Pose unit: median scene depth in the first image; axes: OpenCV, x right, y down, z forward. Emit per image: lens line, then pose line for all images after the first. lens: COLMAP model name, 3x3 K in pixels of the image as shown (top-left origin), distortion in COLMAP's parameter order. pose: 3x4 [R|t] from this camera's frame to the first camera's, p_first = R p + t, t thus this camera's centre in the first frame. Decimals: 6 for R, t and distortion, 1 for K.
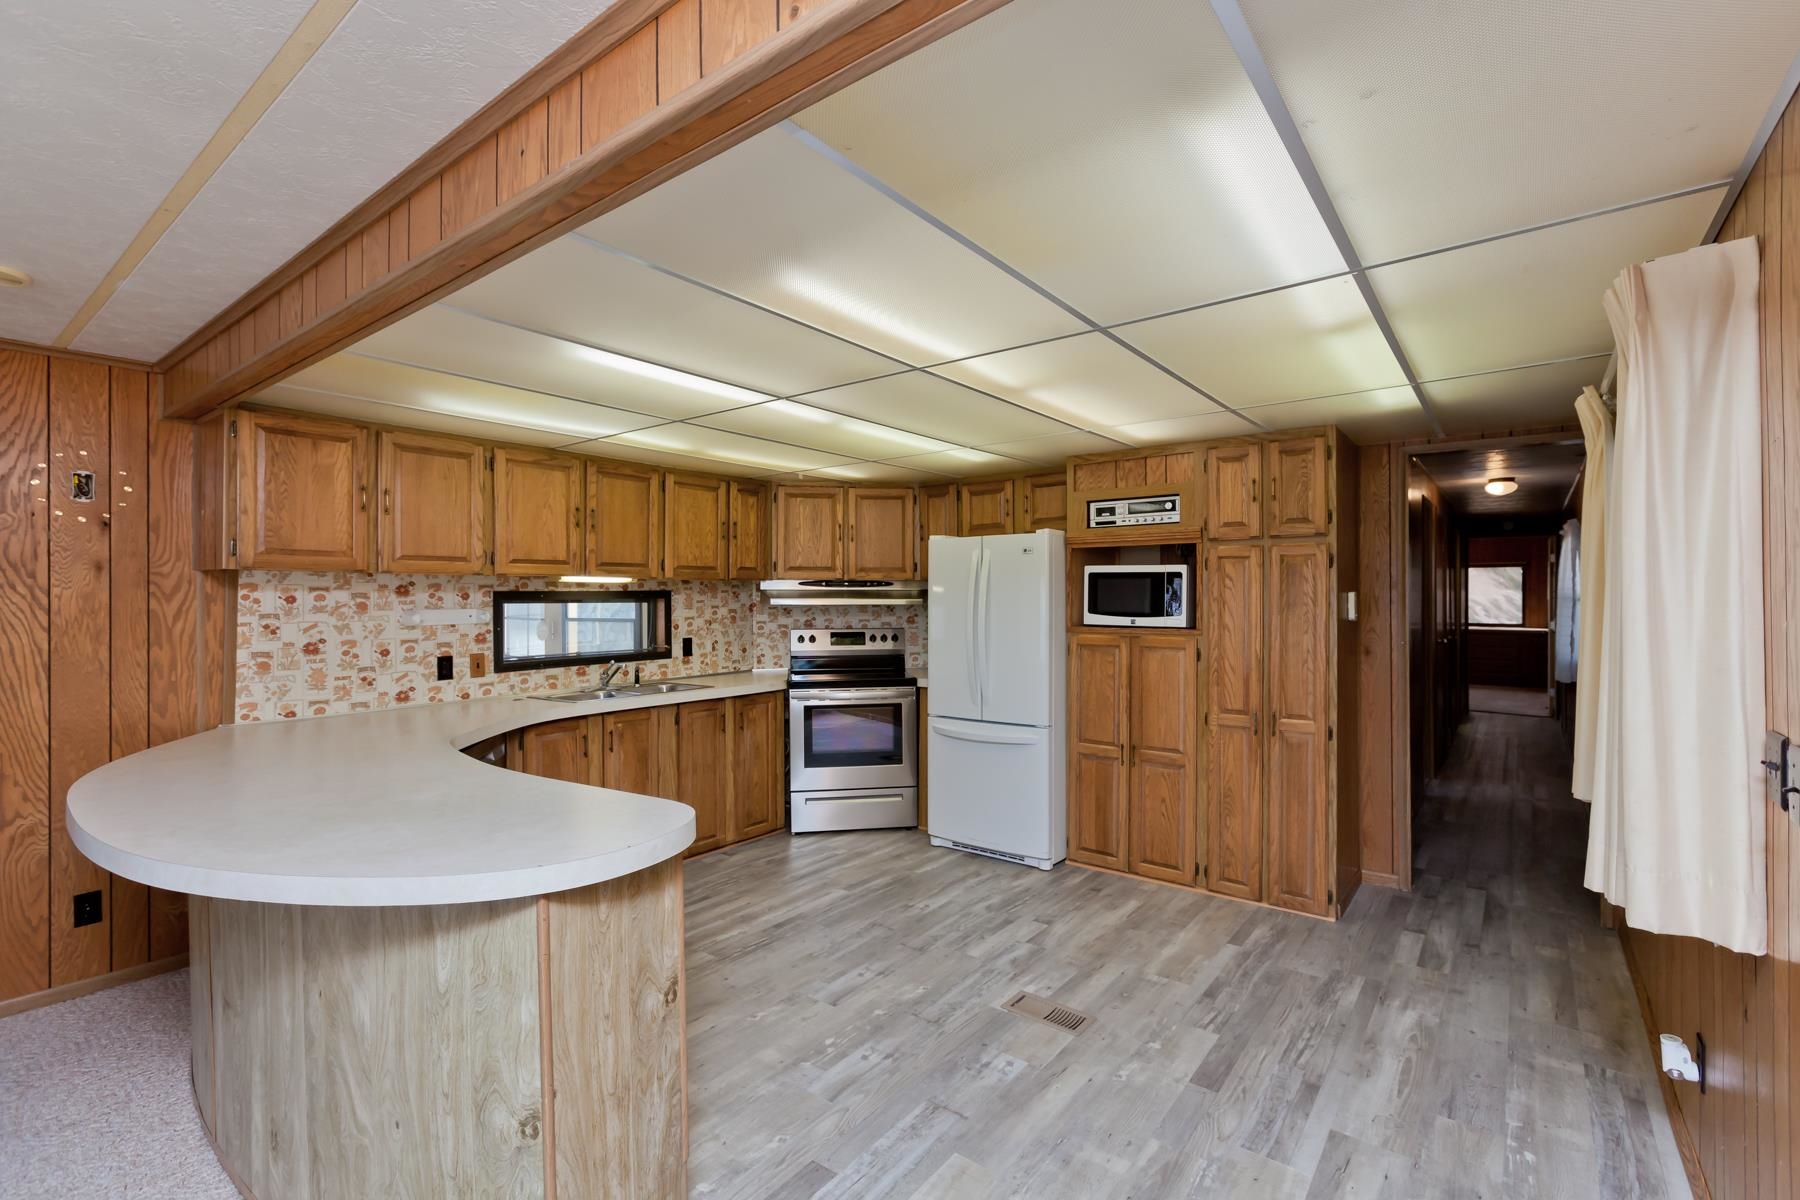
lens RADIAL K [[802.6, 0, 903.5], [0, 802.6, 600.2], [0, 0, 1]] dist [-0.000053, 0.000636]
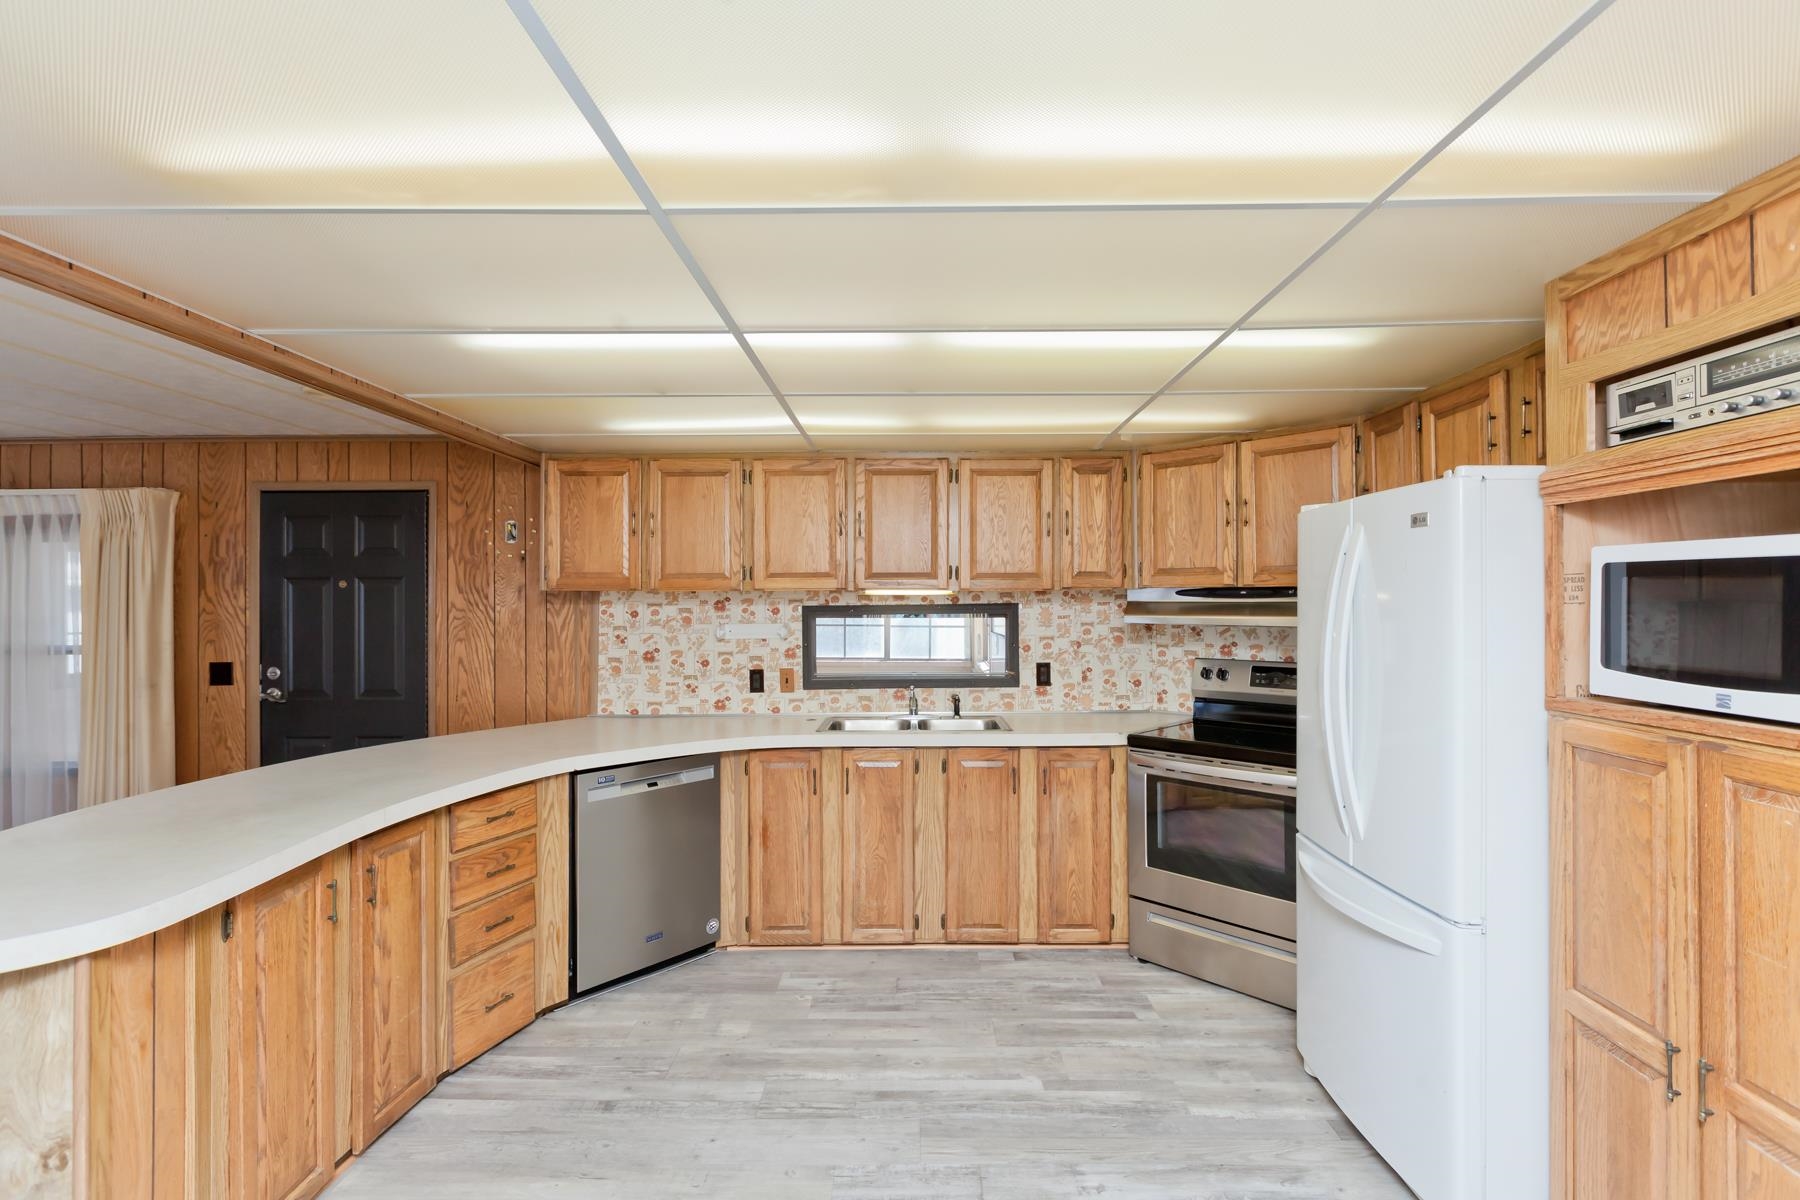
lens RADIAL K [[802.6, 0, 903.4], [0, 802.6, 596.8], [0, 0, 1]] dist [-0.000053, 0.000636]
pose [[0.605665, -0.005446, -0.795701, 0.347041], [-0.001506, 0.999967, -0.007990, -0.014662], [0.795719, 0.006038, 0.605636, 0.506775]]
